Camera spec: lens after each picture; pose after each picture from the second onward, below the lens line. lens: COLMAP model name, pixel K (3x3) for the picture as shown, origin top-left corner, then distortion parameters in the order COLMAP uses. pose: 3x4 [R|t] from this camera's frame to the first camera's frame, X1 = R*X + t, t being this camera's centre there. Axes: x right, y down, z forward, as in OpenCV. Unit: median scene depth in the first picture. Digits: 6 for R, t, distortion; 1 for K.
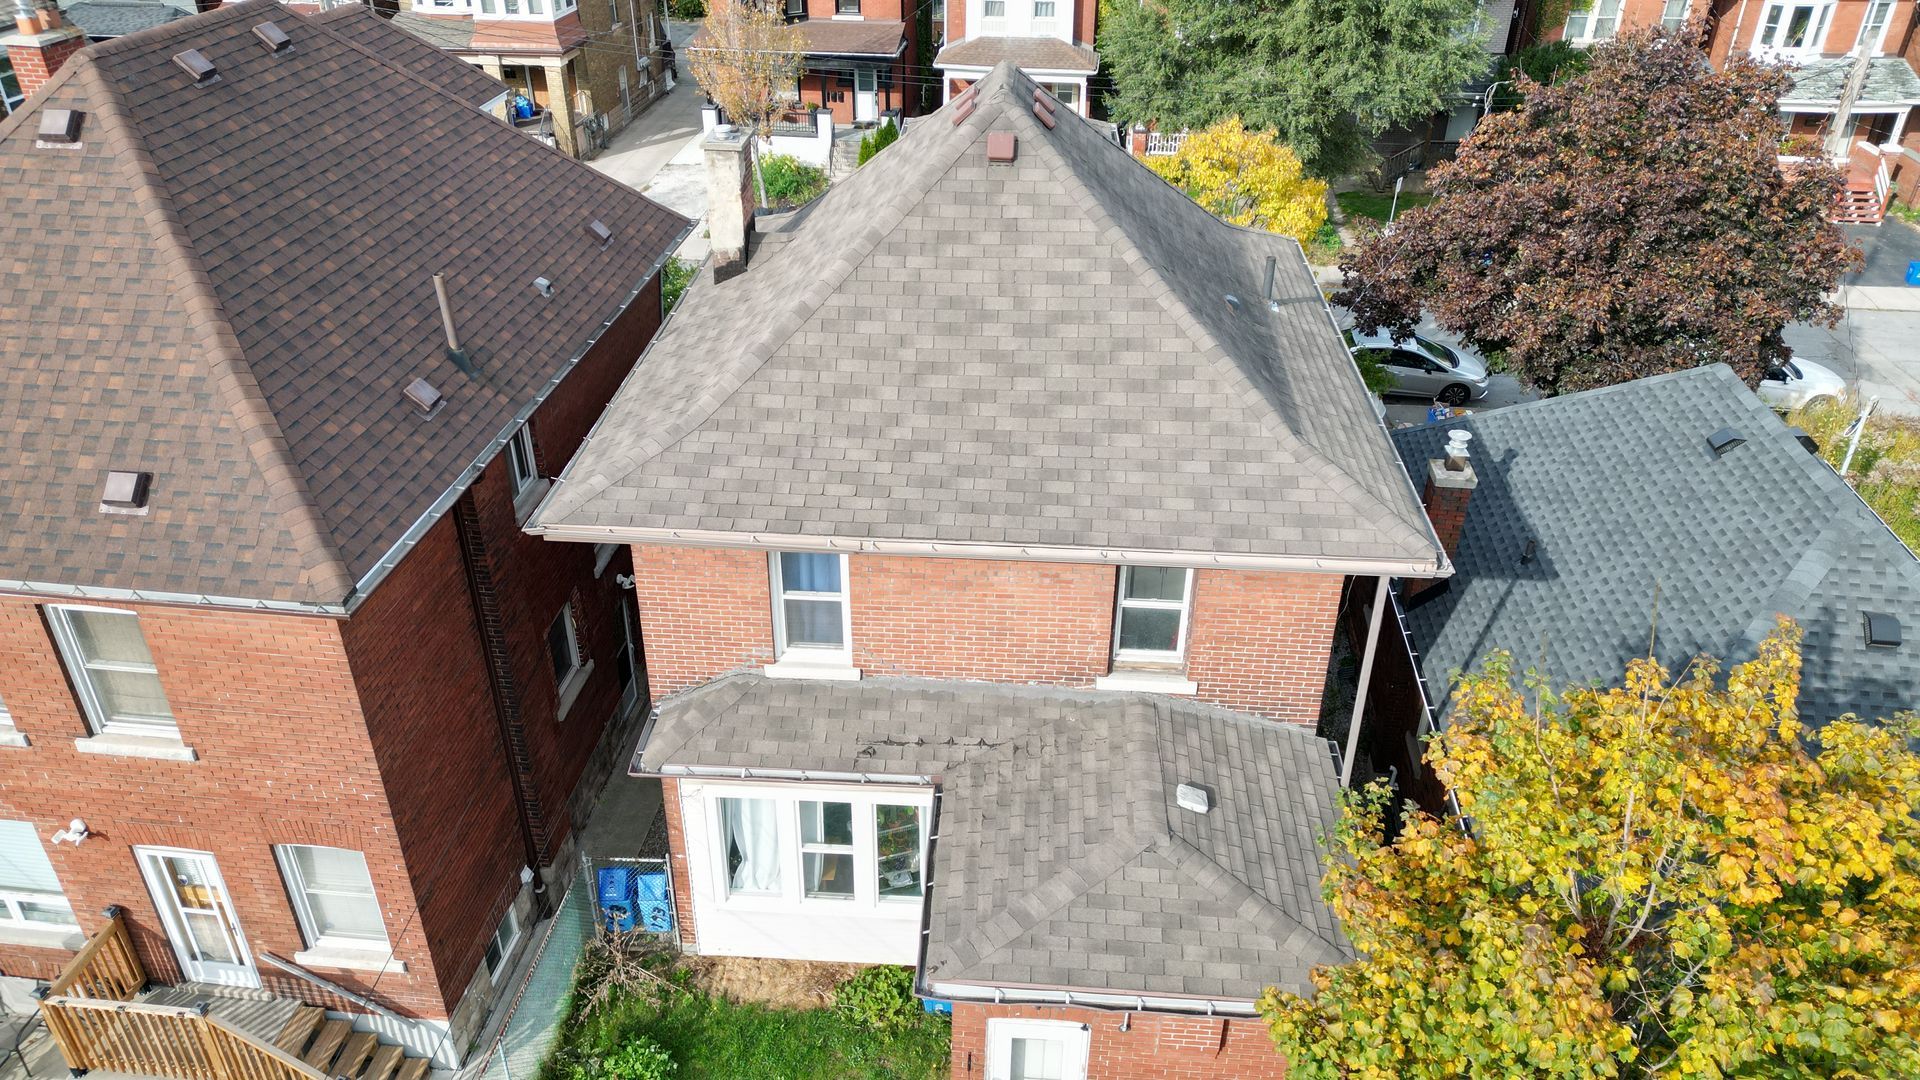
lens RADIAL K [[1341.8, 0, 960.0], [0, 1341.8, 540.0], [0, 0, 1]] dist [0.068970, -0.062528]
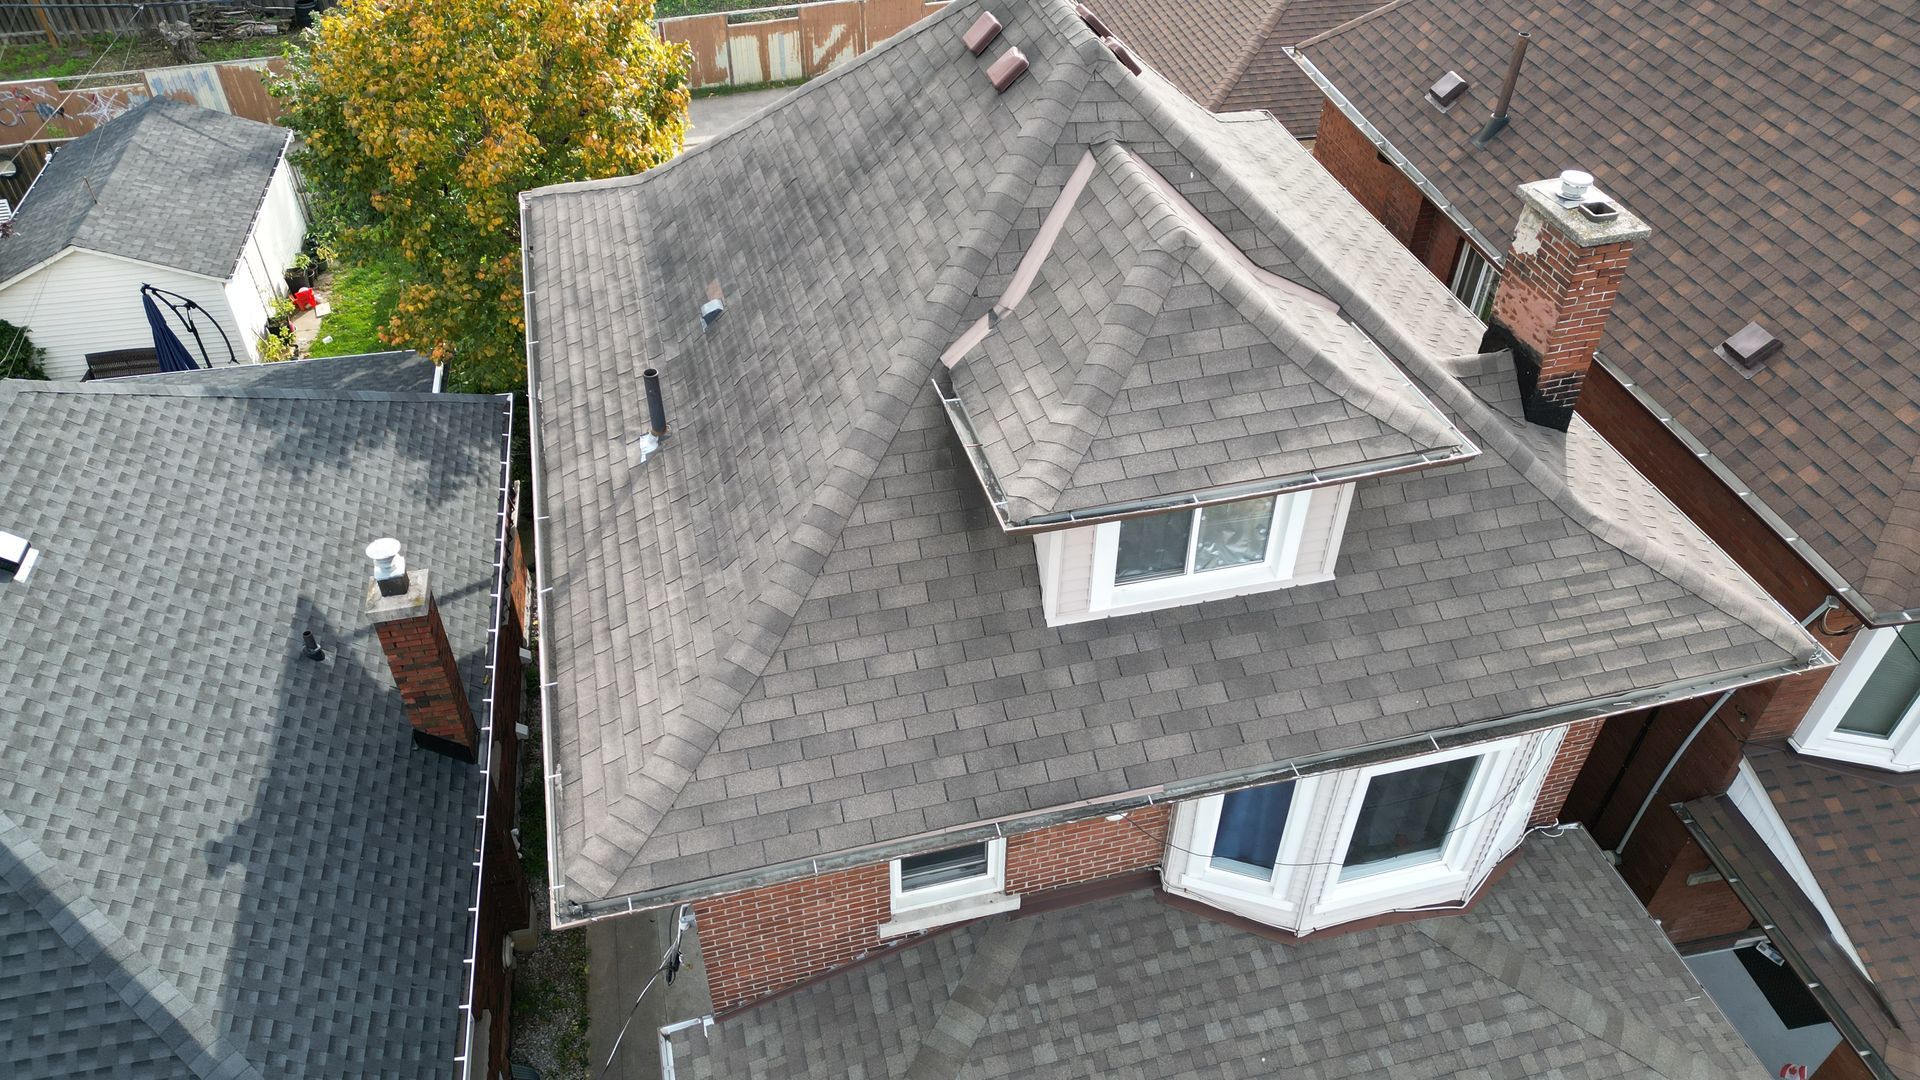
lens RADIAL K [[1341.8, 0, 960.0], [0, 1341.8, 540.0], [0, 0, 1]] dist [0.068970, -0.062528]
pose [[-0.949293, 0.202250, -0.240703, 0.281669], [-0.166918, 0.324569, 0.931017, -0.857525], [0.266422, 0.923986, -0.274352, 1.401540]]
